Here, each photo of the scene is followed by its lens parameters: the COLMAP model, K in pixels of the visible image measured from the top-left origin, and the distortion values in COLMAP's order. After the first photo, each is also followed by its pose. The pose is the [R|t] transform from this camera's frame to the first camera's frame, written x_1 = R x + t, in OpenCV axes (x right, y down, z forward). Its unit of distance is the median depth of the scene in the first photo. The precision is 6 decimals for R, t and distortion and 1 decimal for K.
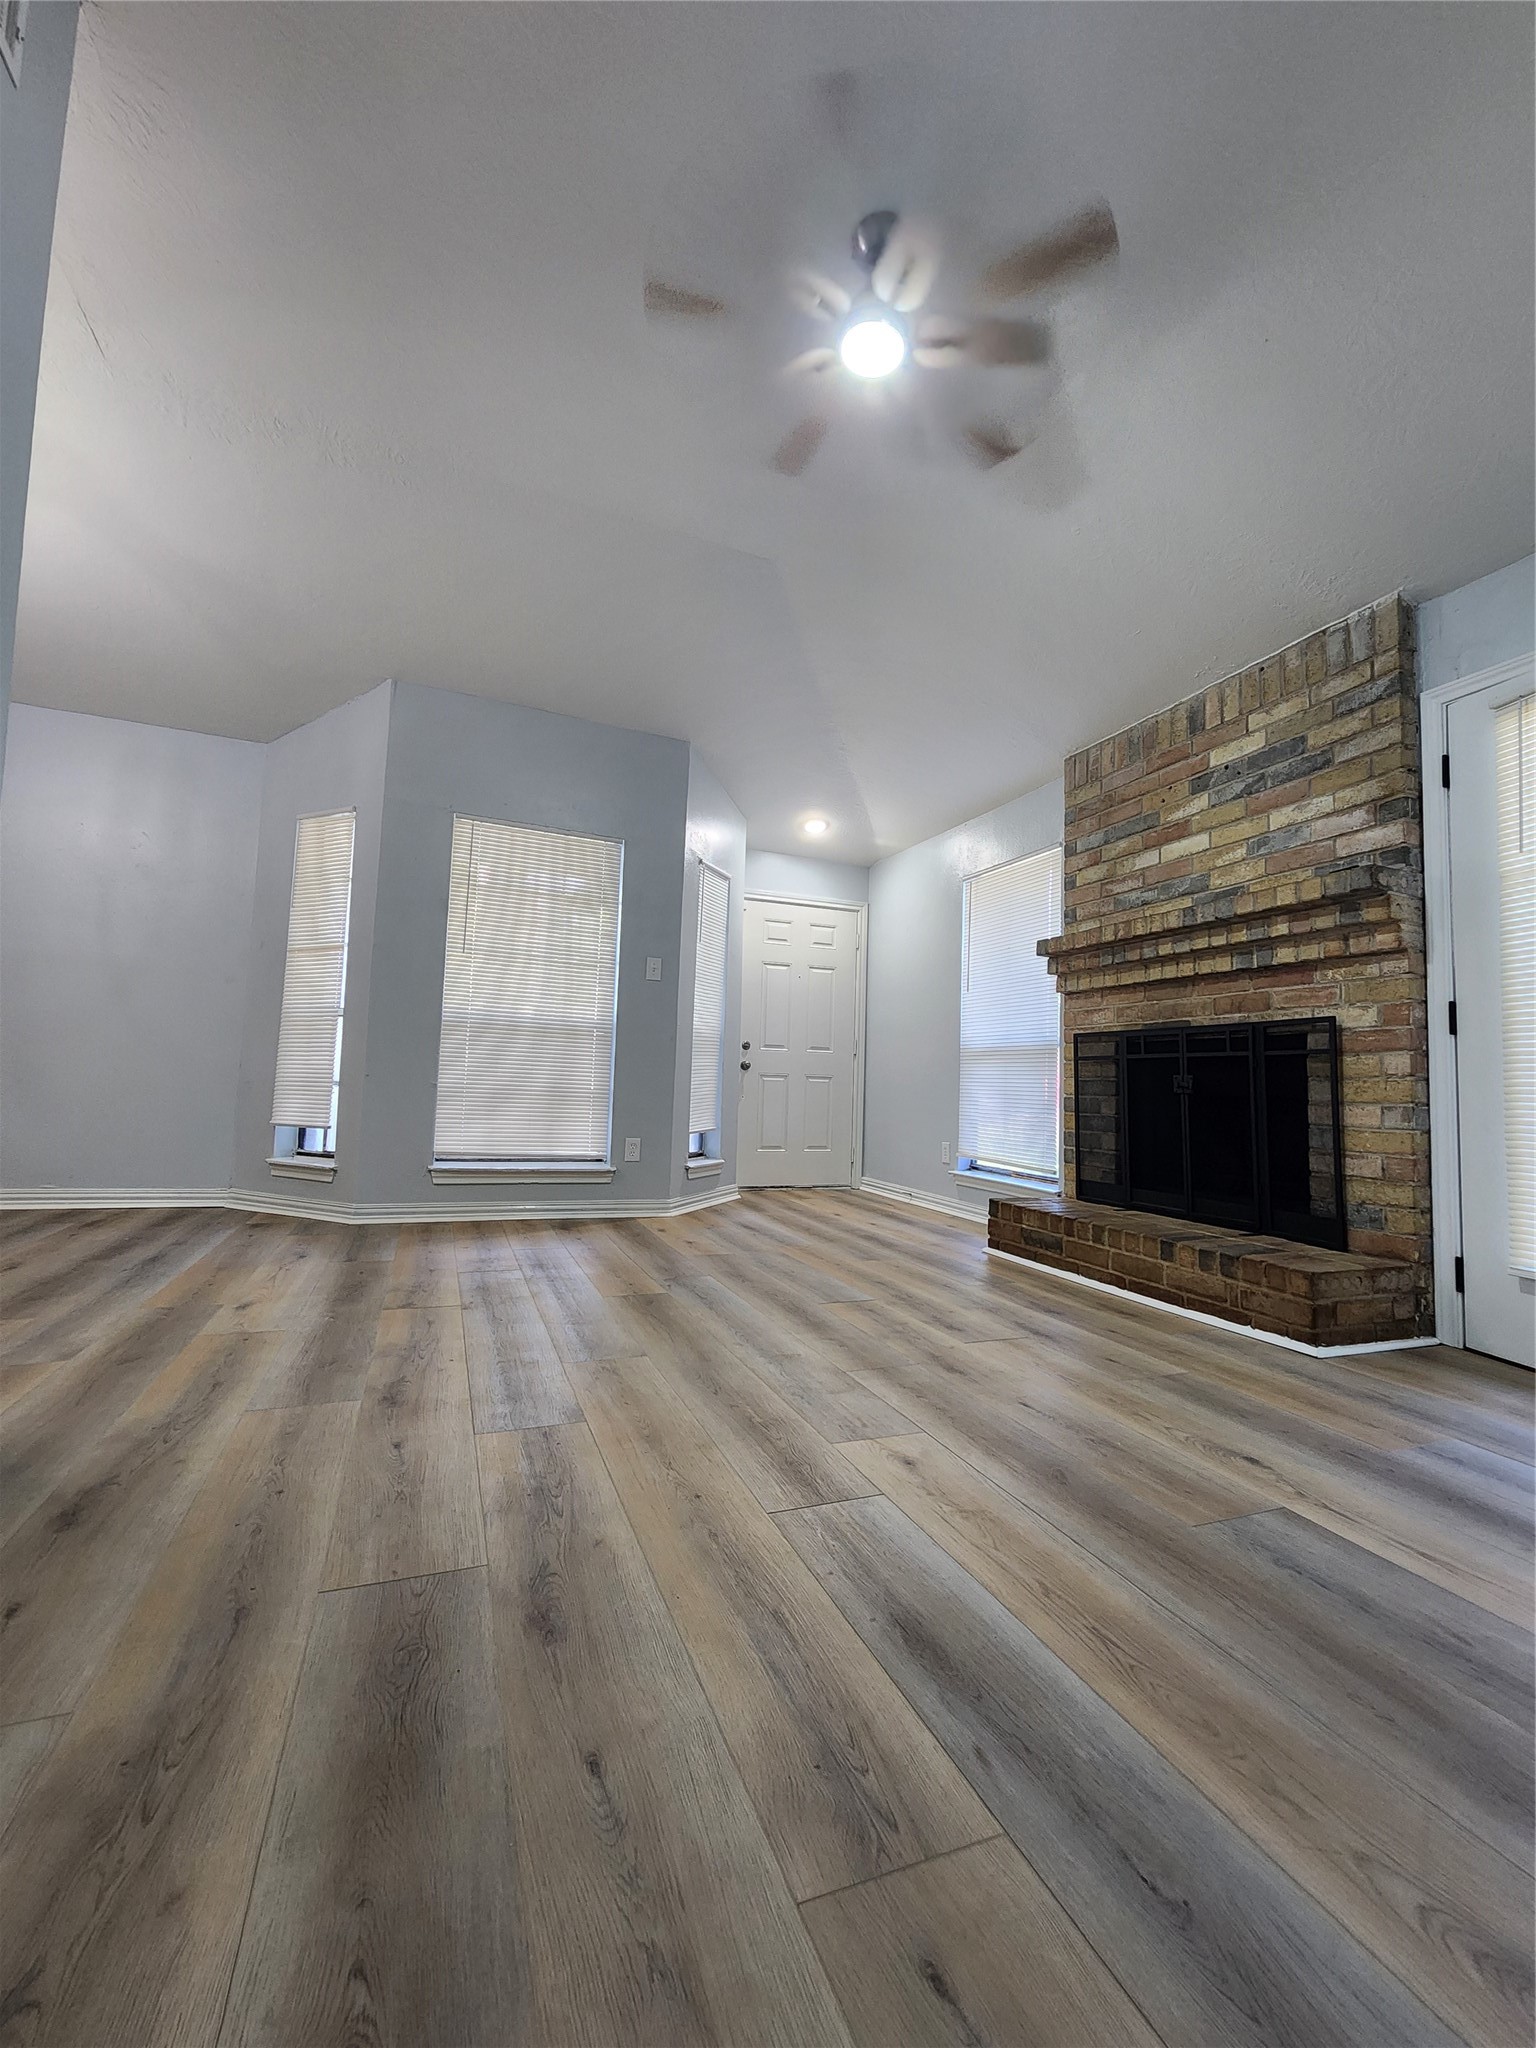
lens RADIAL K [[838.4, 0, 775.9], [0, 838.4, 1016.0], [0, 0, 1]] dist [-0.004449, -0.000297]
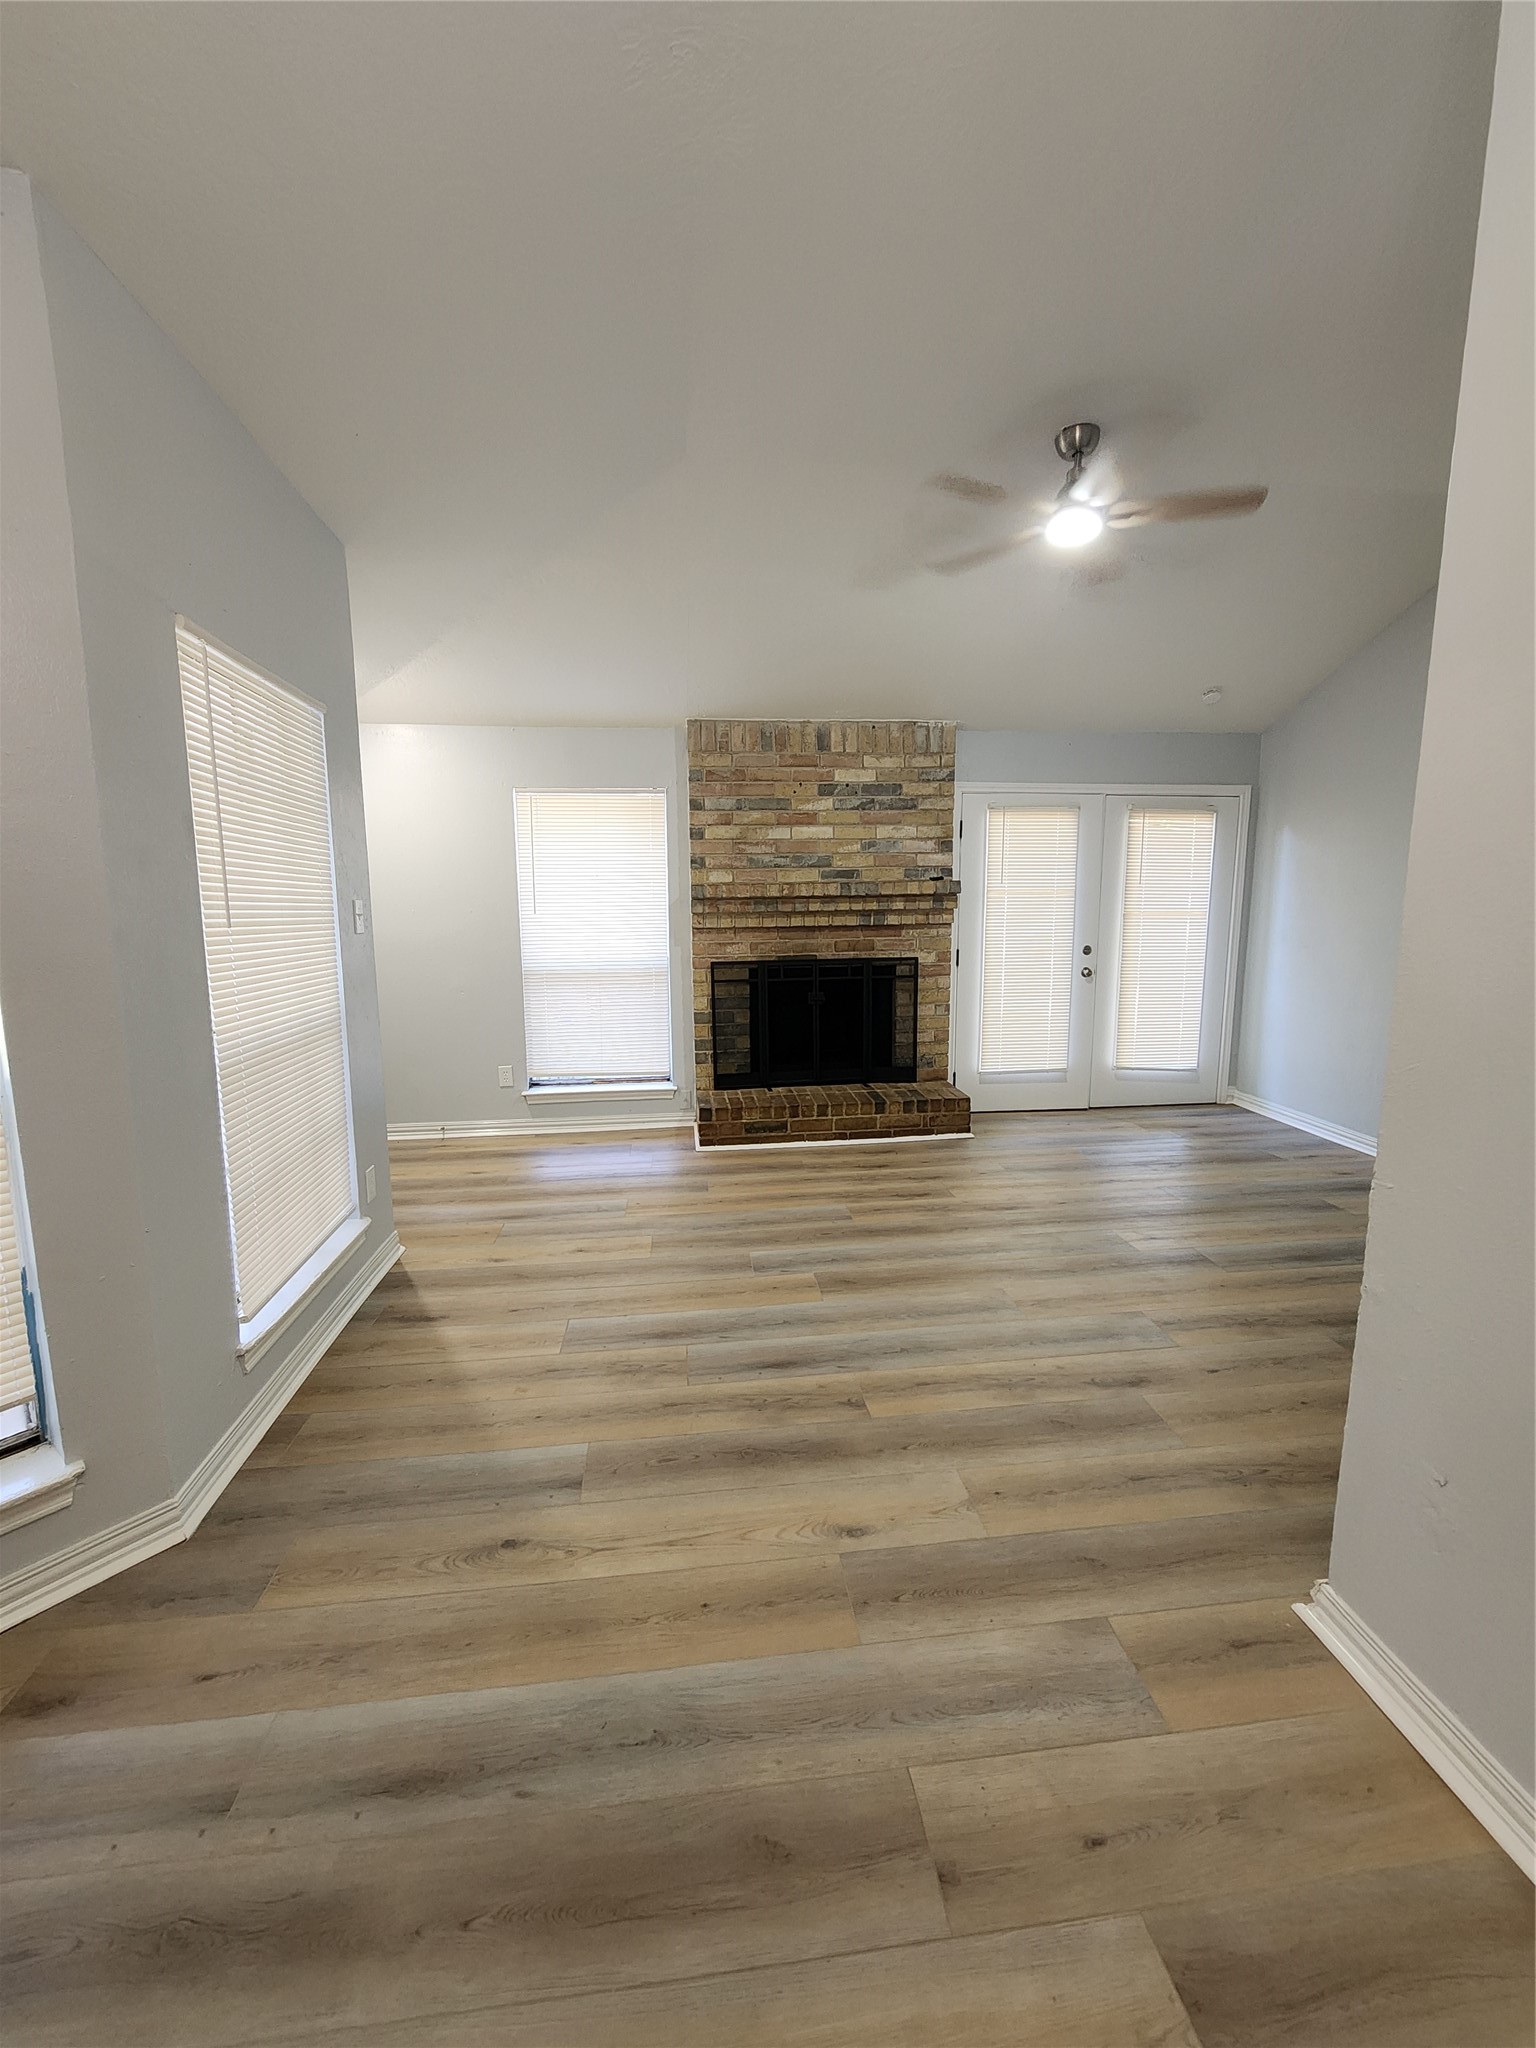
lens RADIAL K [[835.9, 0, 770.2], [0, 835.9, 1012.8], [0, 0, 1]] dist [-0.001410, -0.000599]
pose [[0.265774, -0.168301, 0.949231, -1.071563], [-0.058576, 0.980004, 0.190158, -0.192830], [-0.962254, -0.106141, 0.250601, 0.789154]]
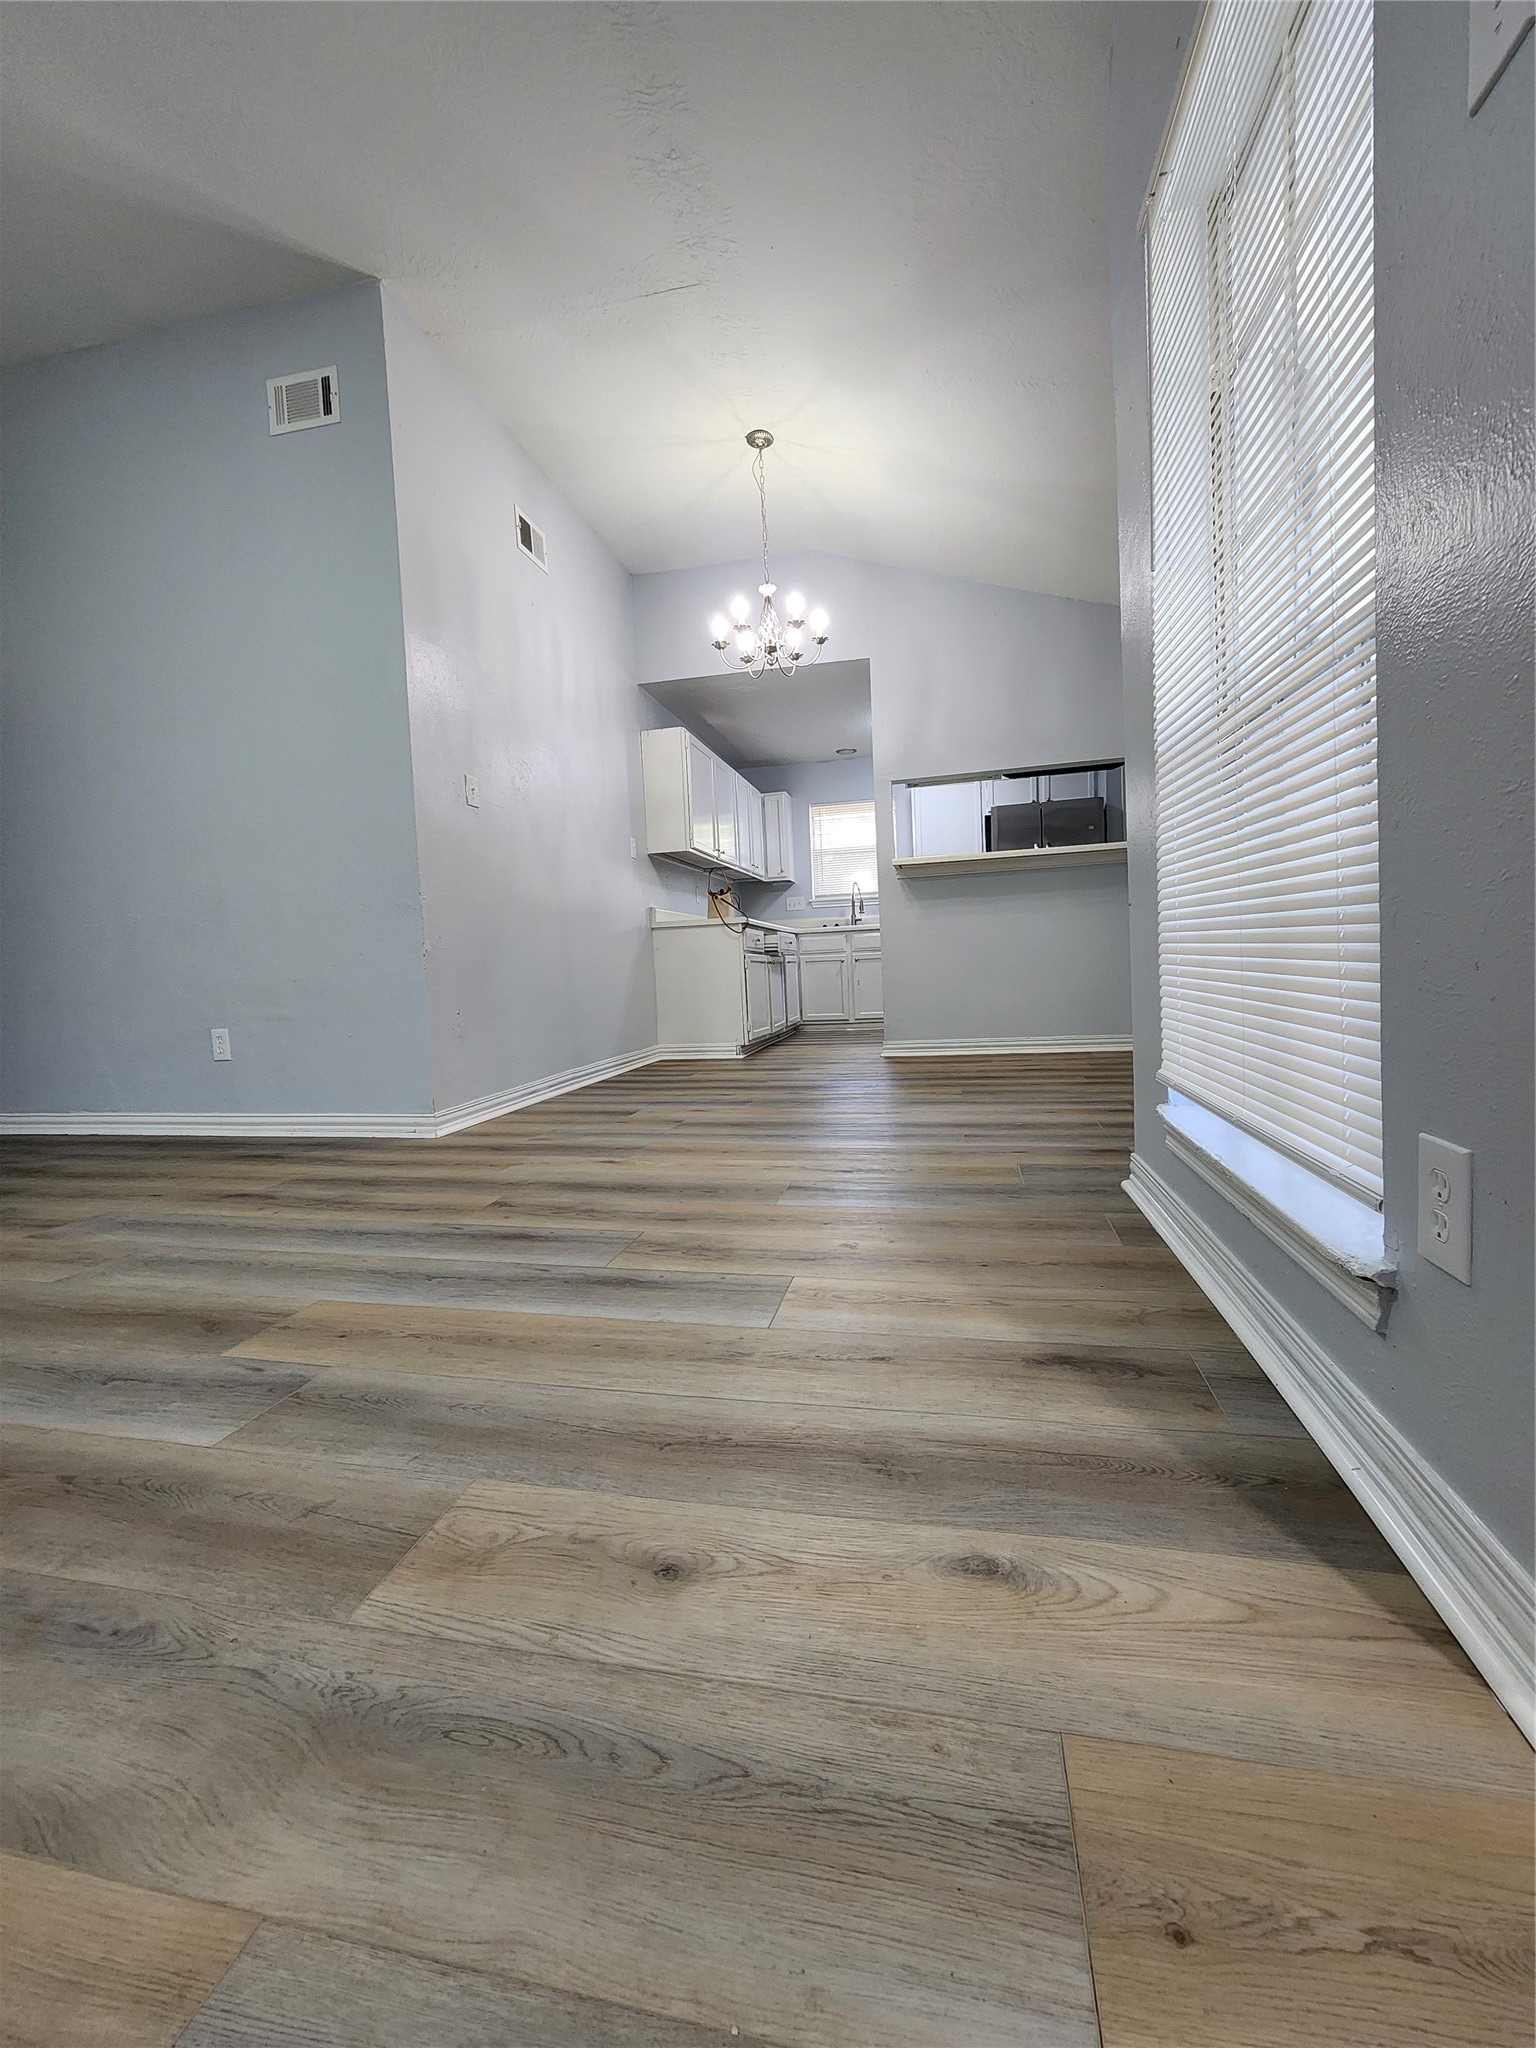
lens RADIAL K [[835.9, 0, 770.2], [0, 835.9, 1012.8], [0, 0, 1]] dist [-0.001410, -0.000599]
pose [[-0.563477, 0.038779, -0.825221, 0.074093], [0.085473, 0.996274, -0.011545, 0.164731], [0.821698, -0.077039, -0.564692, 1.479936]]
